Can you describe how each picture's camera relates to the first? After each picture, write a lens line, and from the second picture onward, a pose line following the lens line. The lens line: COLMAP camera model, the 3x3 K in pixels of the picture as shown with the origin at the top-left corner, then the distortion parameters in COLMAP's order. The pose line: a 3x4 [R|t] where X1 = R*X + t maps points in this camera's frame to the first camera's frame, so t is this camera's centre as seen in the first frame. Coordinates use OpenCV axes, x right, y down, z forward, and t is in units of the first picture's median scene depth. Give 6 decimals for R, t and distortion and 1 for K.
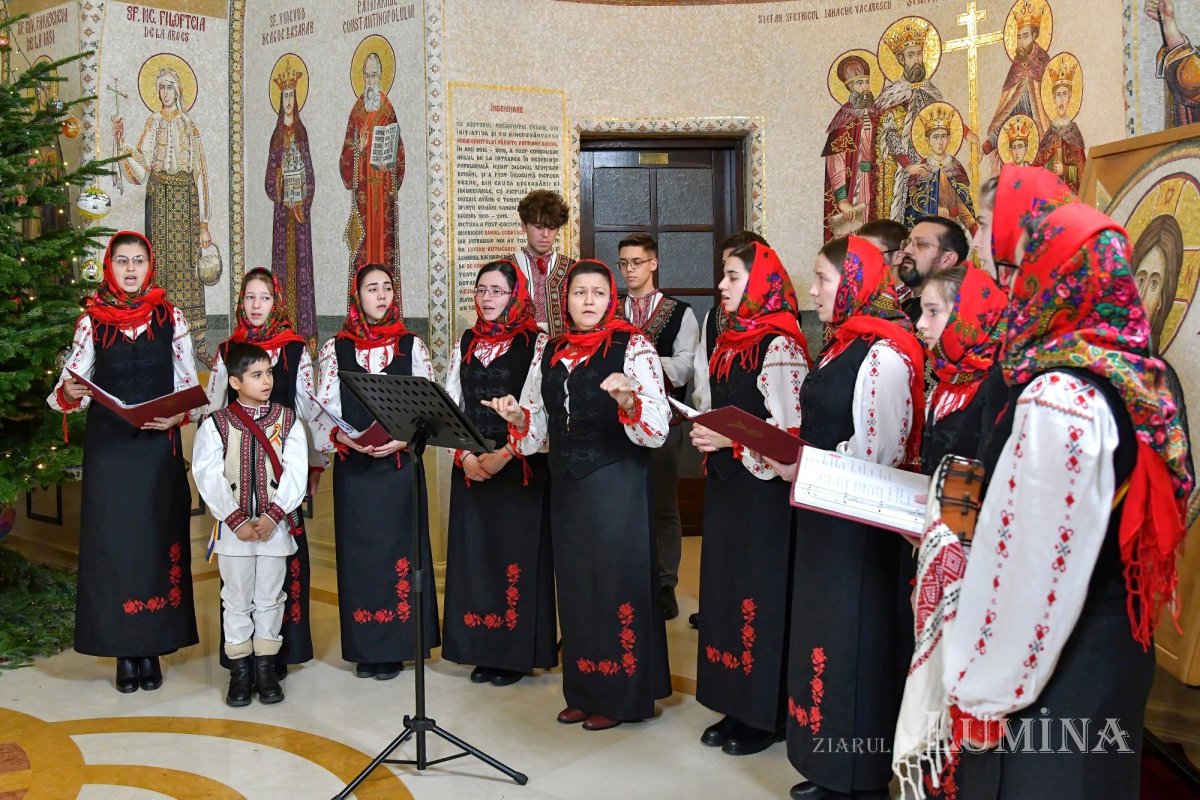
lens RADIAL K [[1314.1, 0, 630.4], [0, 1314.1, 295.1], [0, 0, 1]] dist [-0.132119, 0.000000]
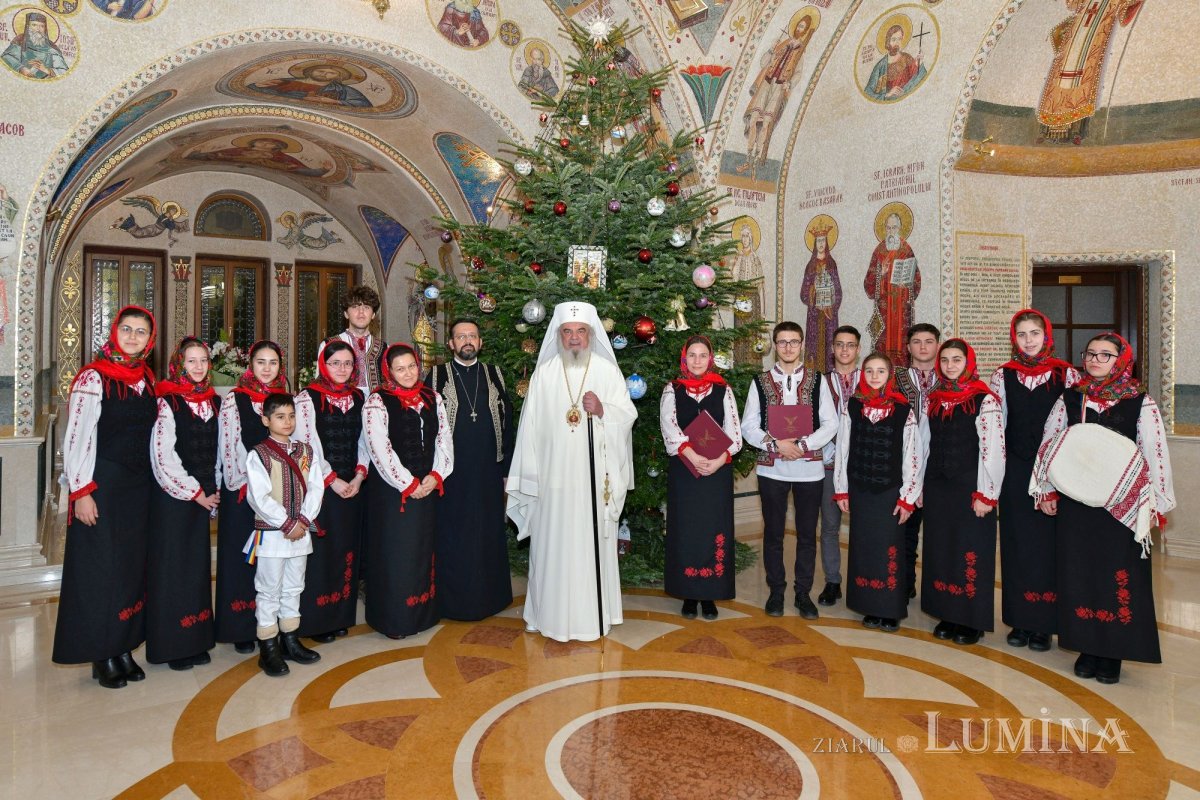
lens RADIAL K [[815.7, 0, 545.3], [0, 815.7, 334.6], [0, 0, 1]] dist [-0.005969, 0.003427]
pose [[0.943776, 0.018950, -0.330043, -0.278961], [-0.030425, 0.999098, -0.029638, 0.005355], [0.329184, 0.038013, 0.943500, -0.084055]]
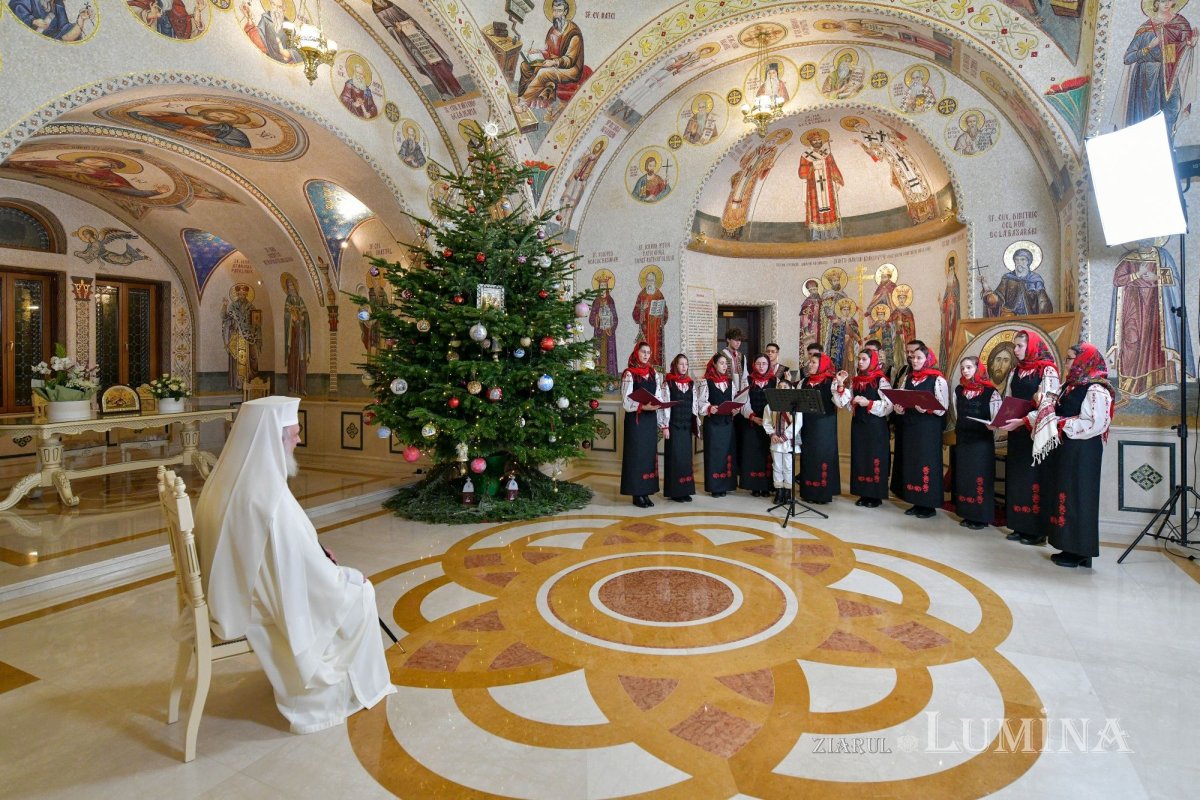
lens RADIAL K [[620.1, 0, 639.5], [0, 620.1, 357.1], [0, 0, 1]] dist [-0.008011, -0.003491]
pose [[0.968713, 0.009361, 0.248008, -0.553044], [-0.005093, 0.999828, -0.017846, 0.009851], [-0.248132, 0.016024, 0.968594, -0.220772]]
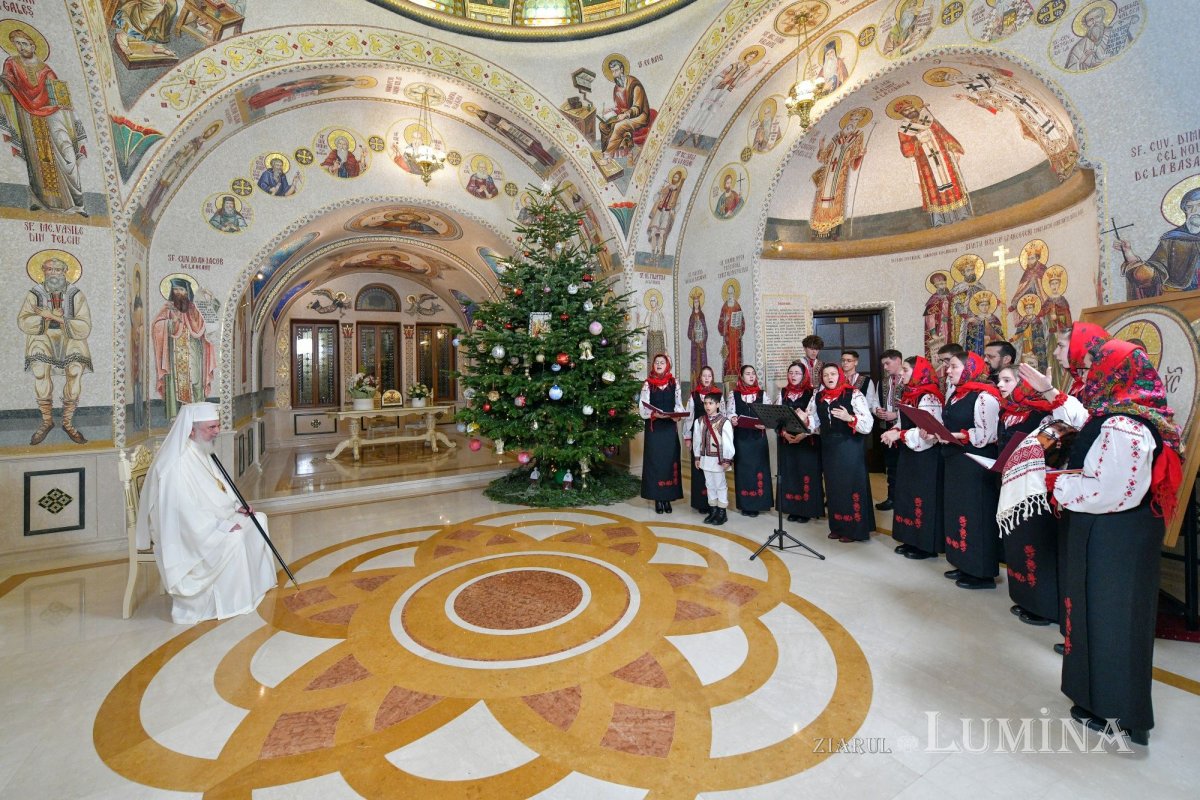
lens RADIAL K [[513.9, 0, 593.6], [0, 513.9, 350.9], [0, 0, 1]] dist [-0.005143, 0.000178]
pose [[0.927925, -0.019238, -0.372269, -0.069582], [0.002678, 0.998986, -0.044950, -0.002082], [0.372756, 0.040713, 0.927036, -0.098737]]
